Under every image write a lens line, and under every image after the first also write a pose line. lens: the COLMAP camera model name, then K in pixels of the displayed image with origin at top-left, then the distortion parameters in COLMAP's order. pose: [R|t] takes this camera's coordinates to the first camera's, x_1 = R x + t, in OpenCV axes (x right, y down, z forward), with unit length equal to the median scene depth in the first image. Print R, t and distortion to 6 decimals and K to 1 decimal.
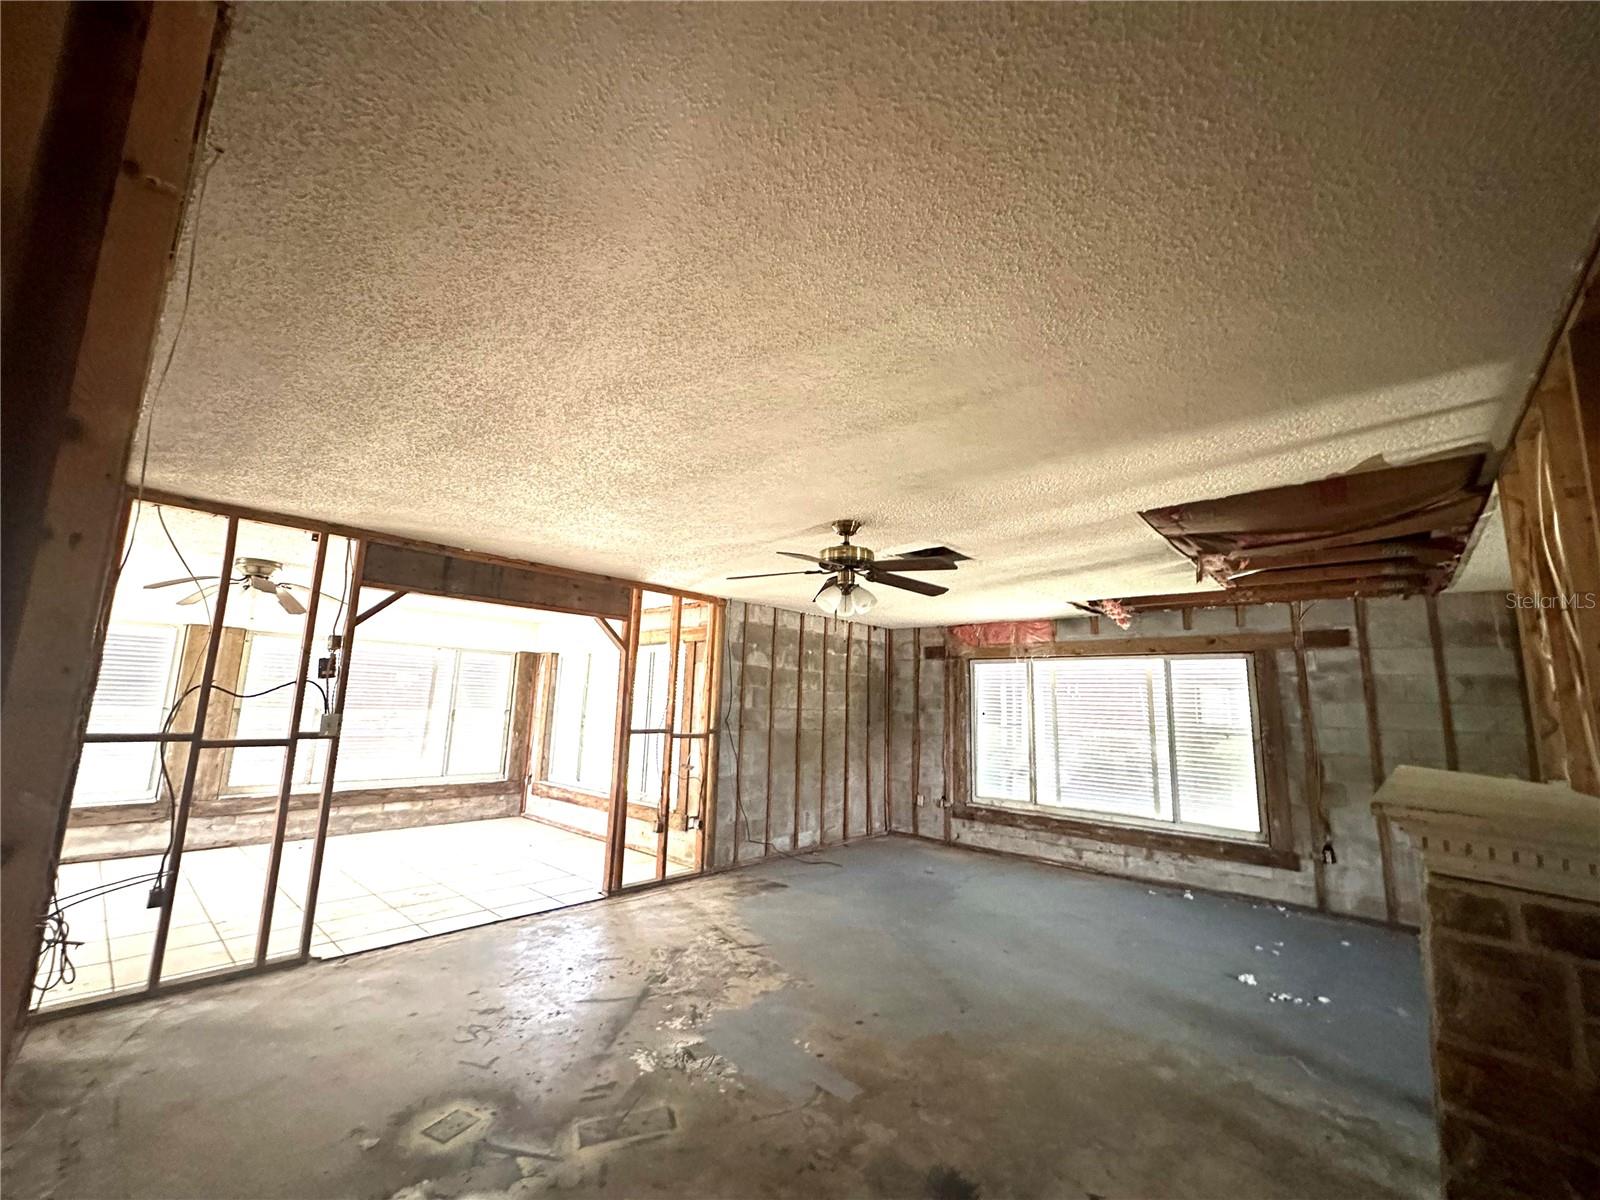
lens RADIAL K [[641.7, 0, 808.5], [0, 641.7, 593.4], [0, 0, 1]] dist [-0.001938, 0.000617]
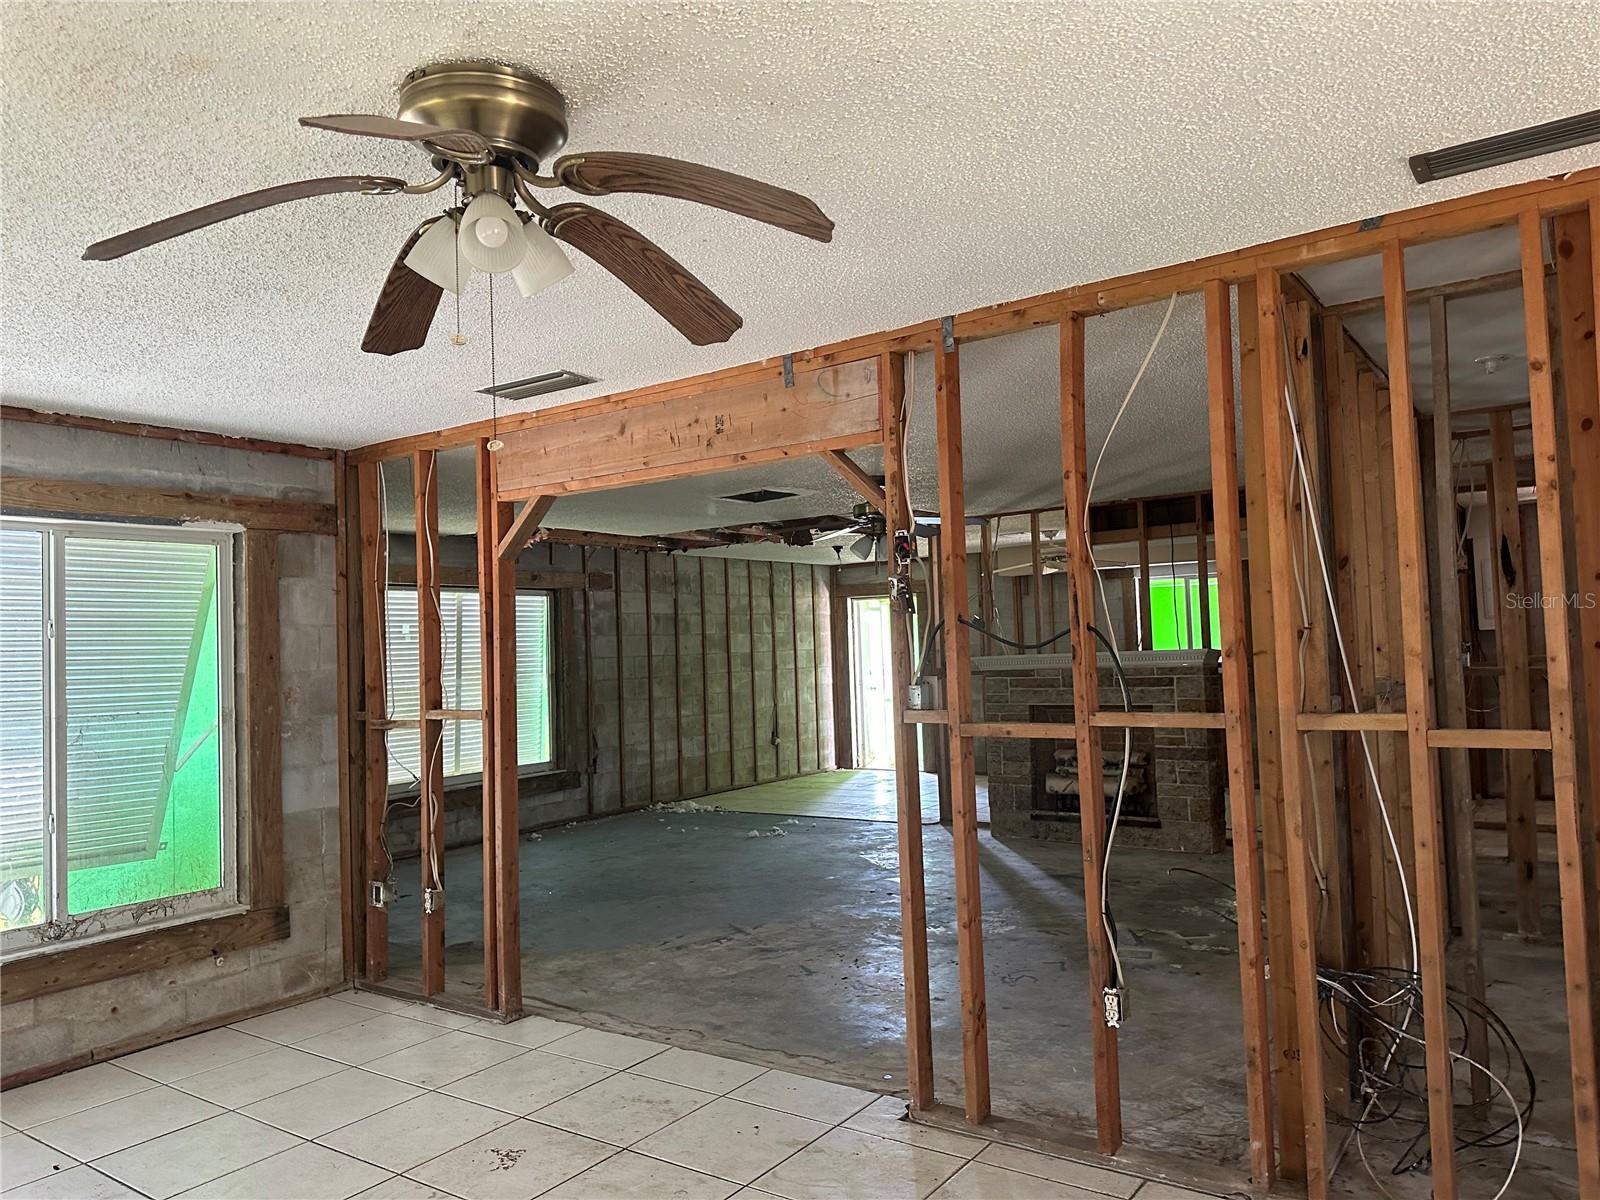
lens RADIAL K [[1110.6, 0, 801.5], [0, 1110.6, 599.8], [0, 0, 1]] dist [0.032335, -0.018080]
pose [[-0.120651, 0.019137, 0.992510, -1.347976], [-0.139890, 0.989509, -0.036085, 0.142392], [-0.982789, -0.143196, -0.116708, 0.996897]]
